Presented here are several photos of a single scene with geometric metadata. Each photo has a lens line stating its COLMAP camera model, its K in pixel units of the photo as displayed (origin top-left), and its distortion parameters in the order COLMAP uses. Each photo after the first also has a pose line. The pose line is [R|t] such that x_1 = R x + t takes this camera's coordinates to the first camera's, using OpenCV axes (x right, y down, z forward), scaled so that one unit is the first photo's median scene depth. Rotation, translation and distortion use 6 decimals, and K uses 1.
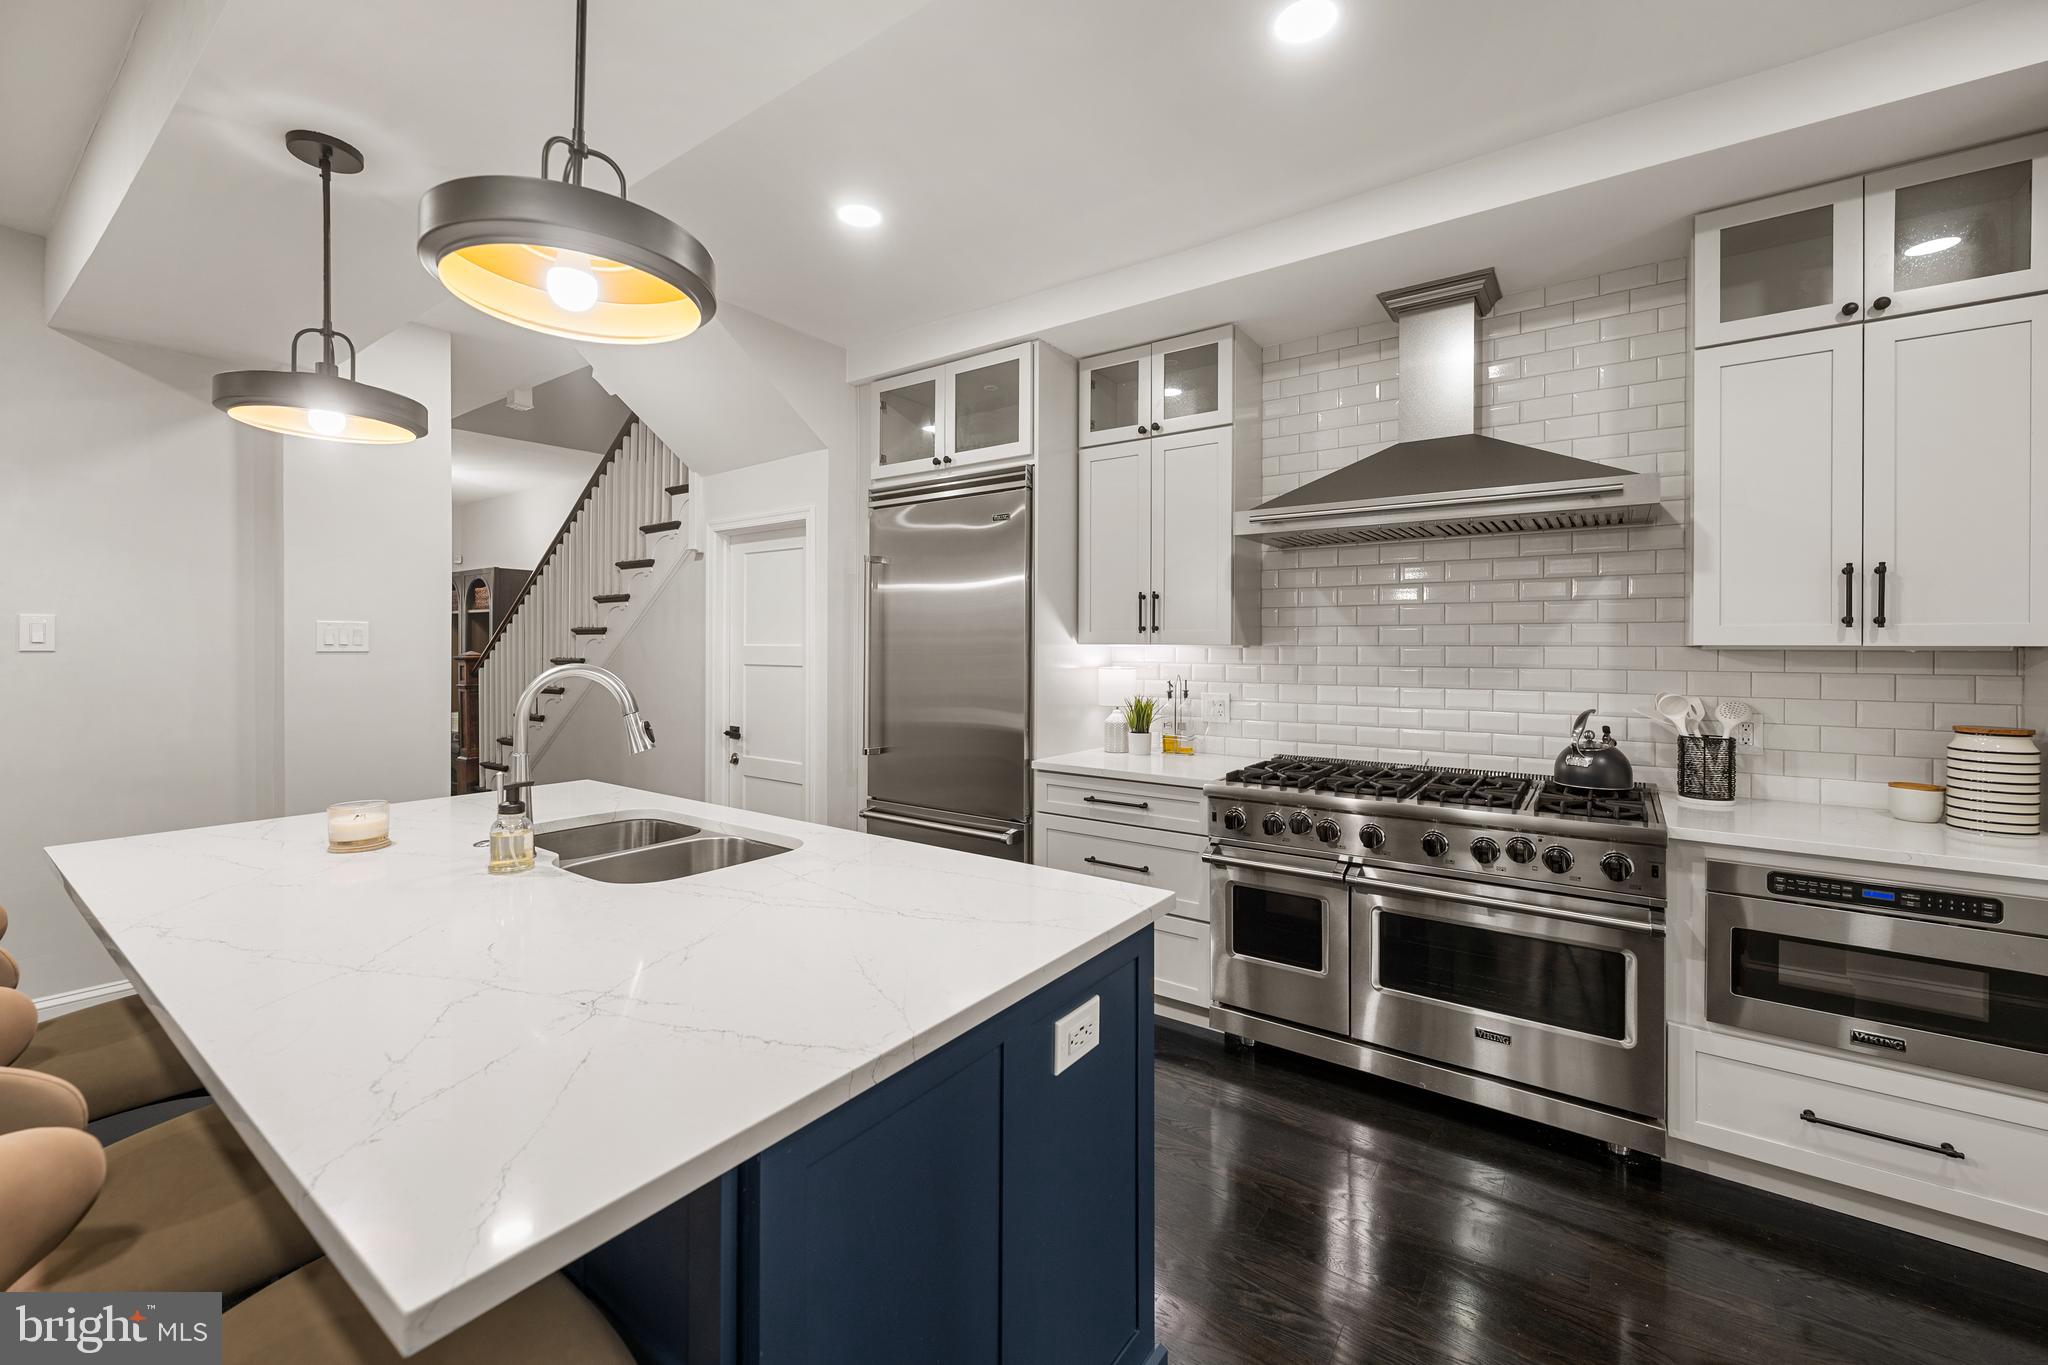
lens RADIAL K [[826.4, 0, 1017.7], [0, 826.4, 655.5], [0, 0, 1]] dist [0.001192, 0.000160]
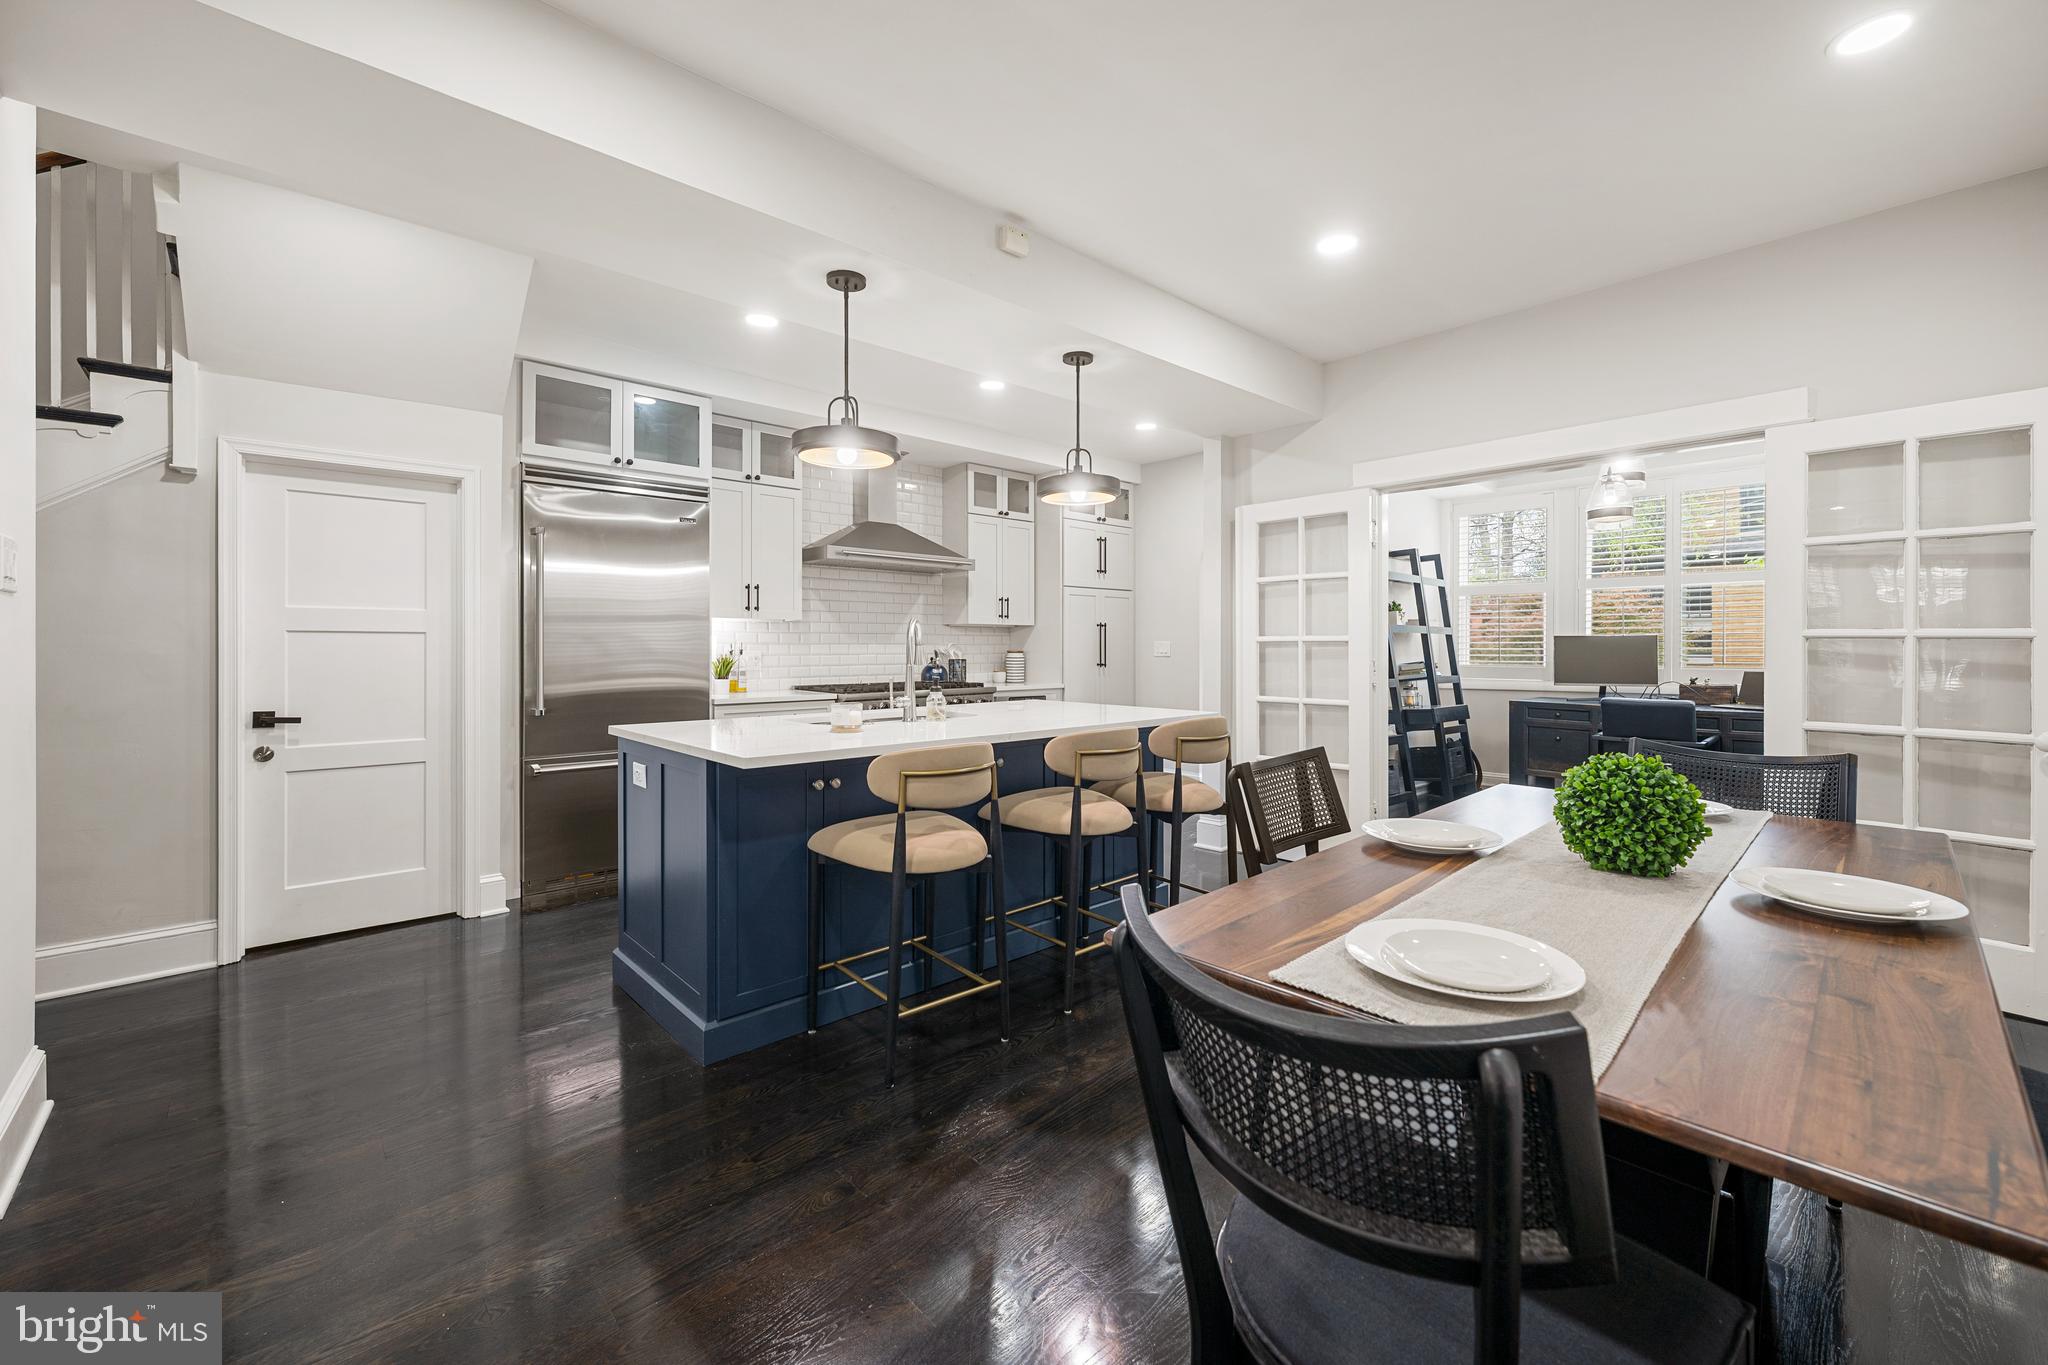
lens RADIAL K [[826.4, 0, 1017.7], [0, 826.4, 655.5], [0, 0, 1]] dist [0.001192, 0.000160]
pose [[0.208608, -0.017555, 0.977842, -1.260626], [0.003975, 0.999846, 0.017102, 0.031229], [-0.977991, 0.000319, 0.208646, 0.207163]]
